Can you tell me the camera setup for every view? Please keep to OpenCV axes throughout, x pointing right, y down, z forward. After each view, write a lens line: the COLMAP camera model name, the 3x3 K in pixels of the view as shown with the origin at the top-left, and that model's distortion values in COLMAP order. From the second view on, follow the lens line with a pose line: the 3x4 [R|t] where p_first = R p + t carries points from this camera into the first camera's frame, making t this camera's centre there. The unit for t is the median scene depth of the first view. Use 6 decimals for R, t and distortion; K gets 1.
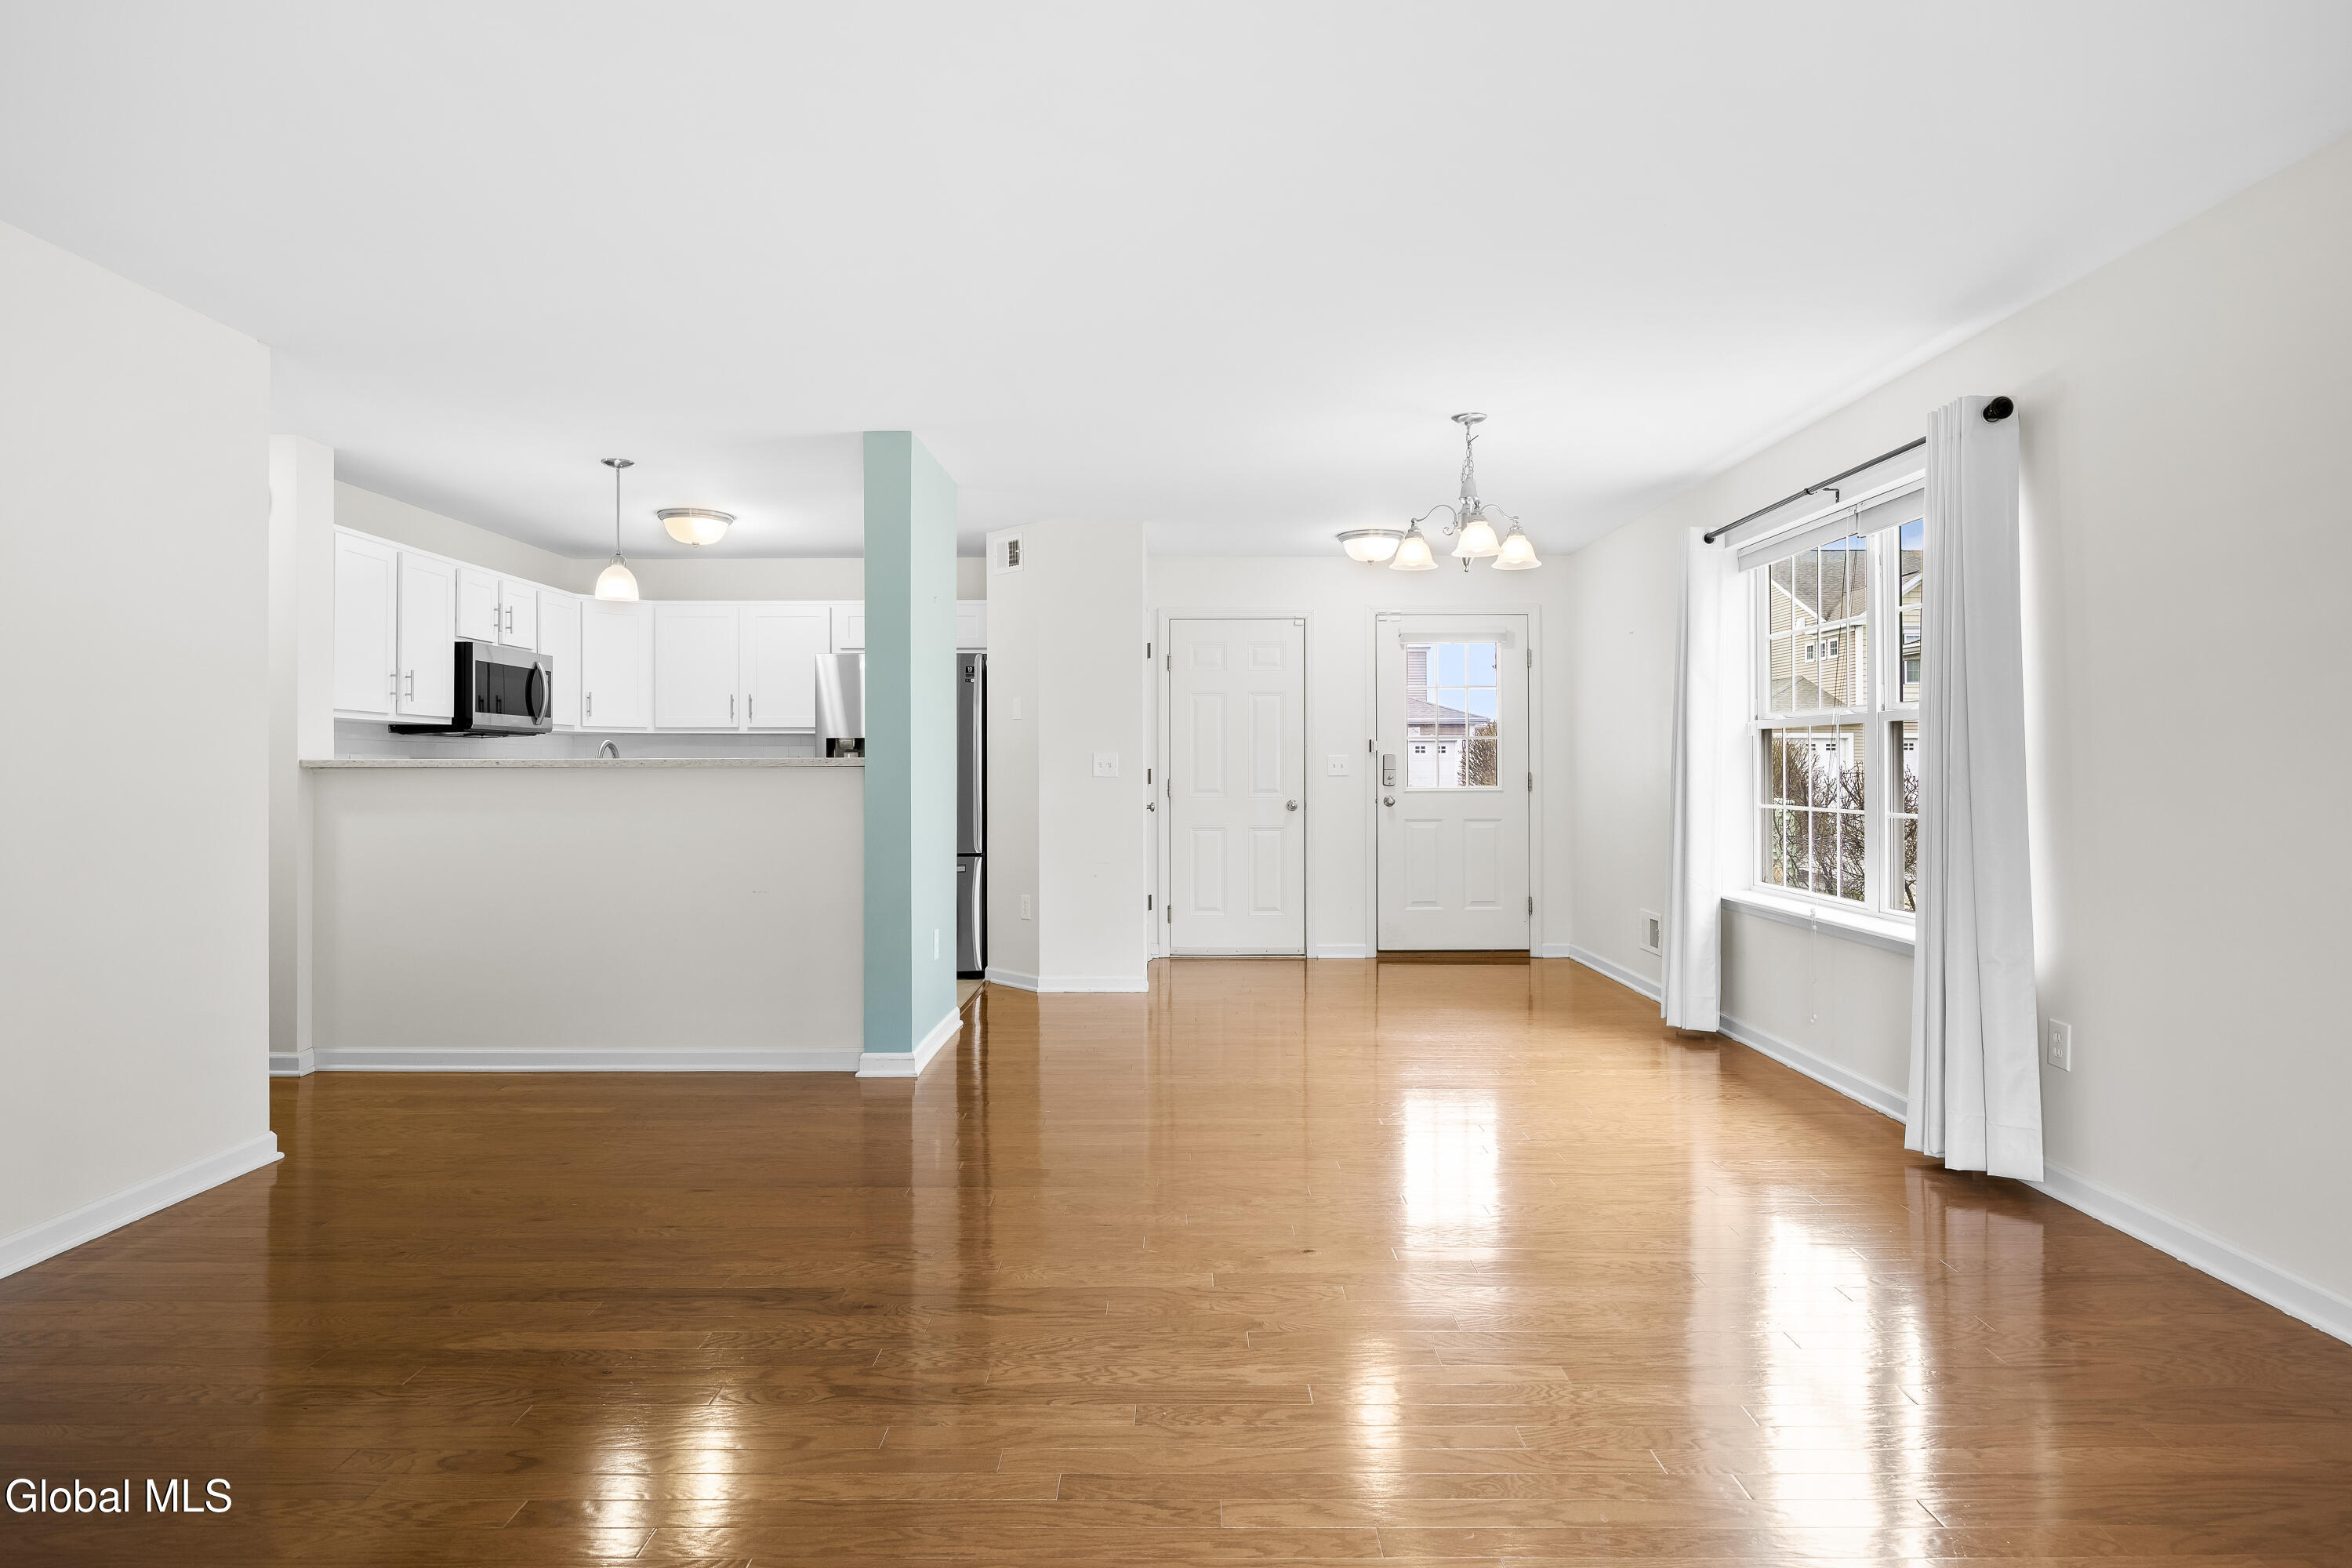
lens RADIAL K [[1331.0, 0, 1133.9], [0, 1331.0, 770.6], [0, 0, 1]] dist [0.003000, 0.002732]
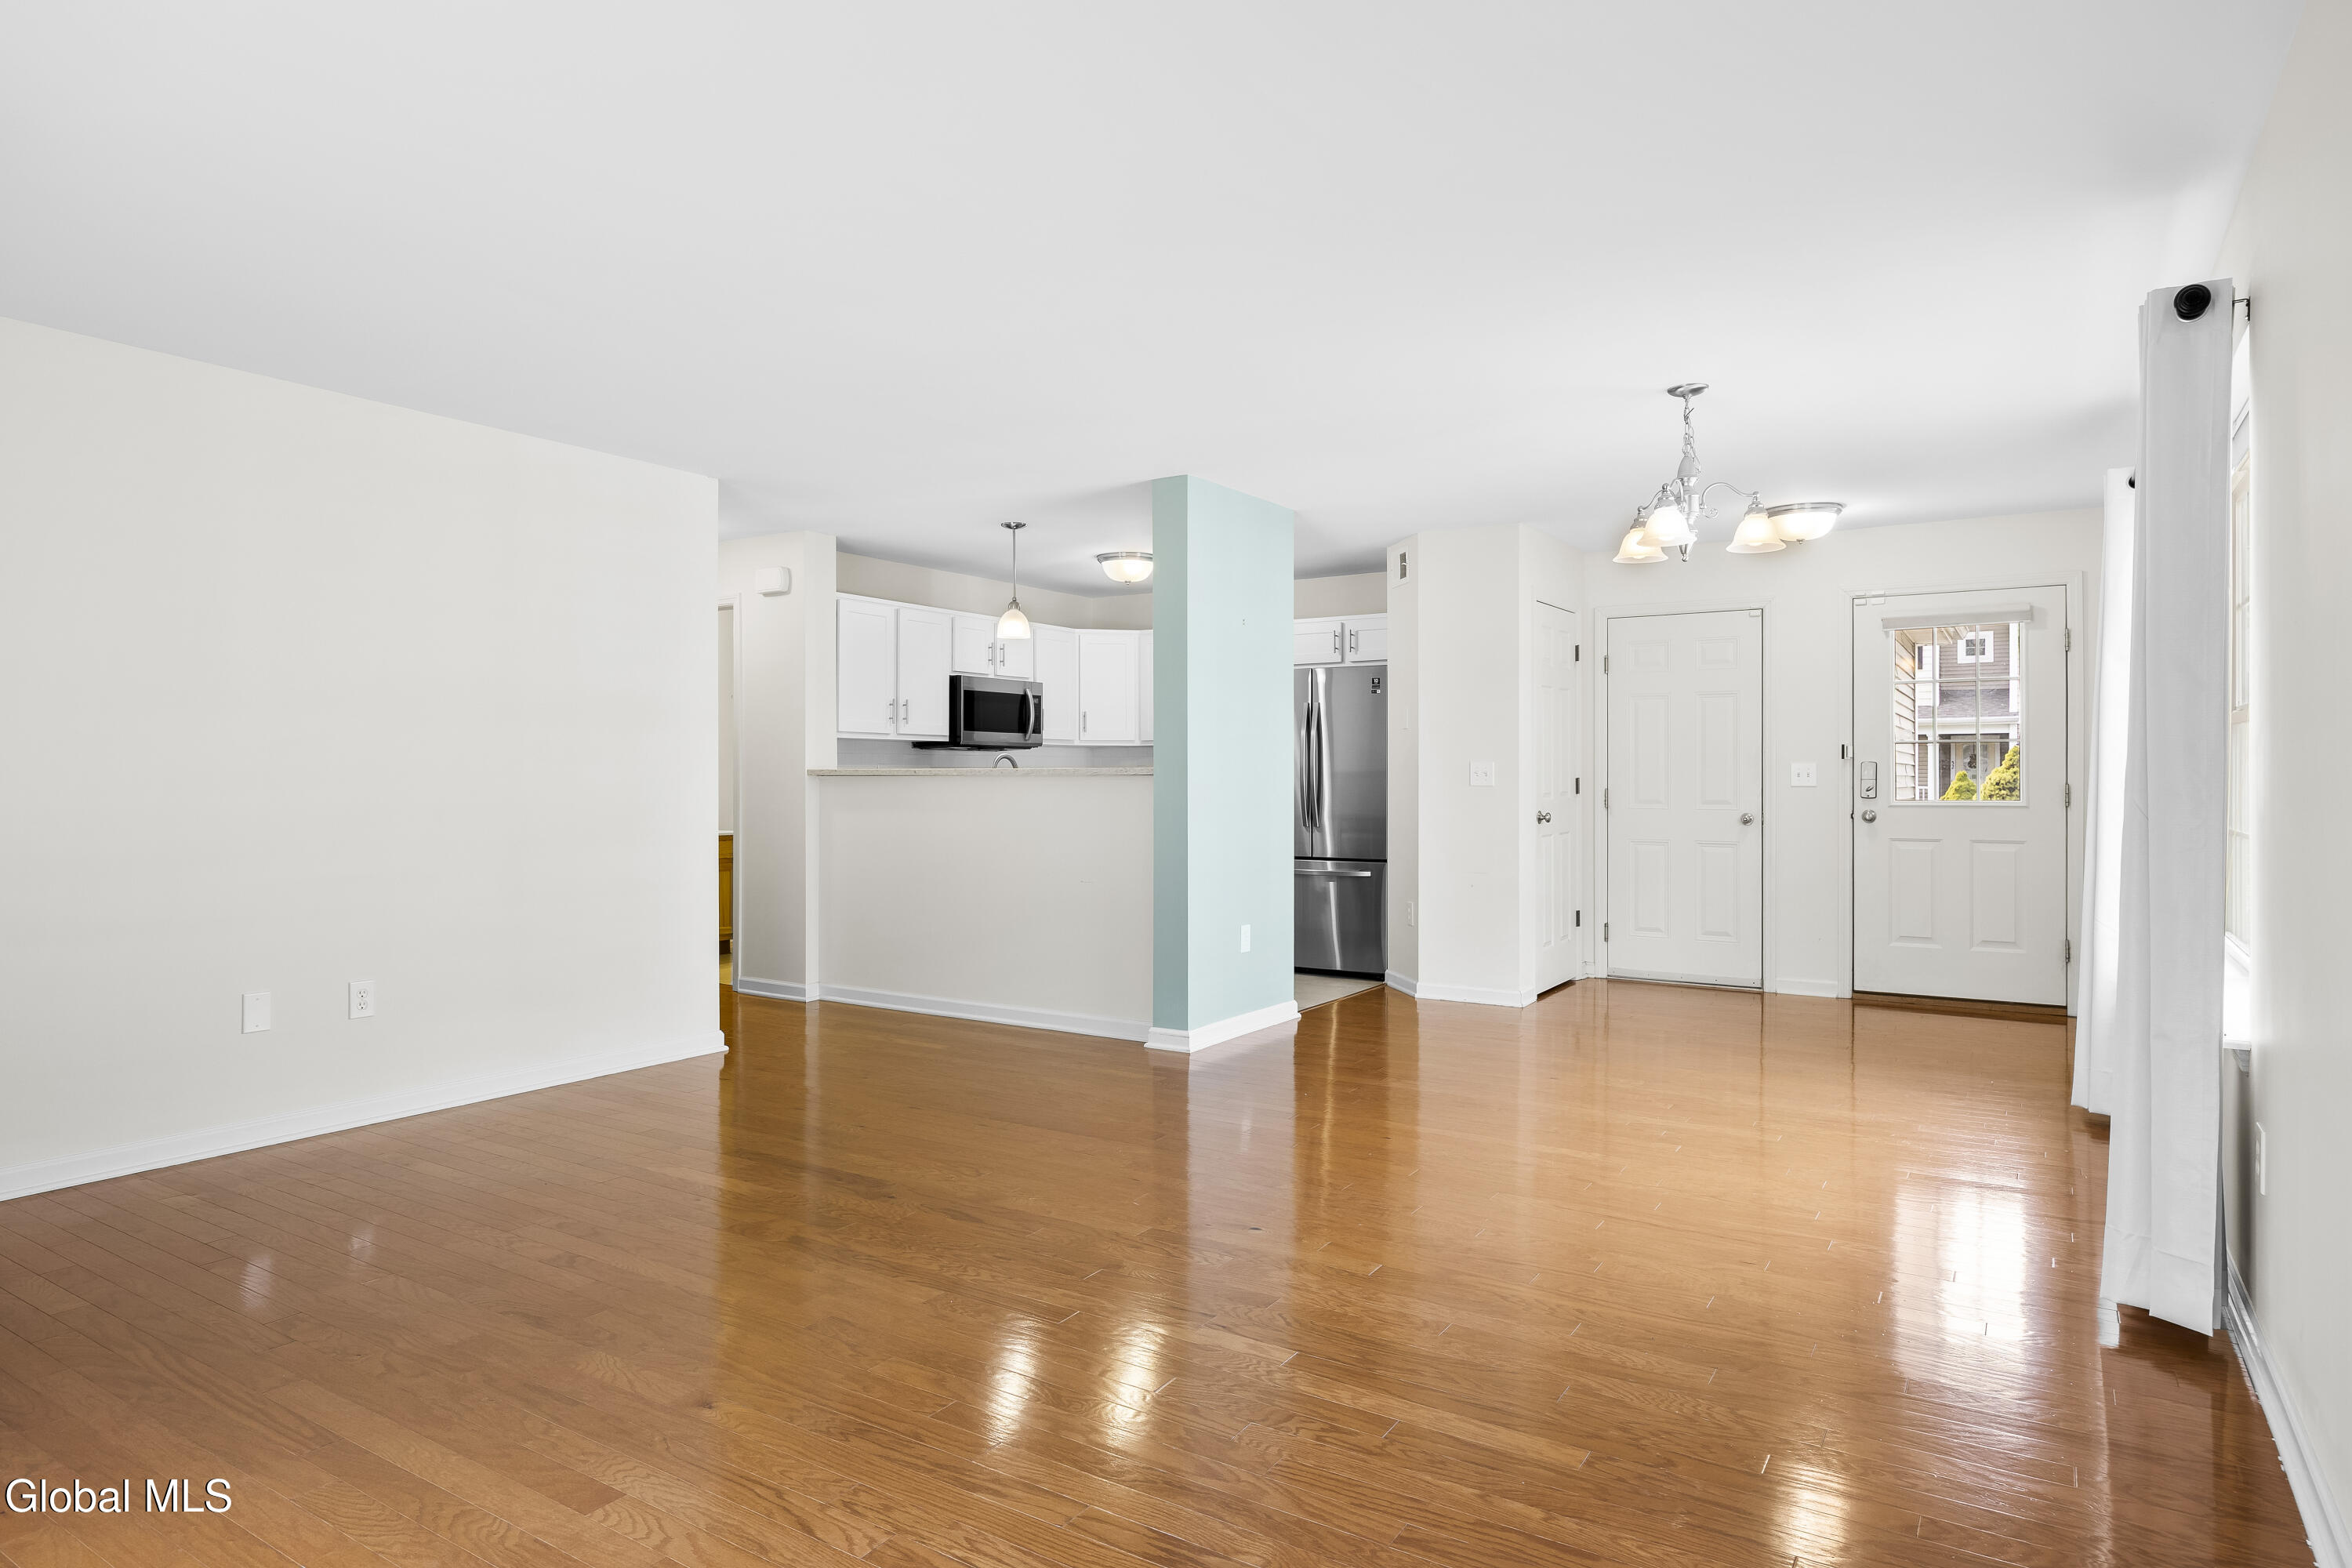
lens RADIAL K [[1331.0, 0, 1083.2], [0, 1331.0, 783.8], [0, 0, 1]] dist [0.003000, 0.002732]
pose [[0.835513, 0.005339, -0.549444, 0.288978], [-0.002948, 0.999982, 0.005233, -0.001058], [0.549462, -0.002752, 0.835514, 0.014427]]
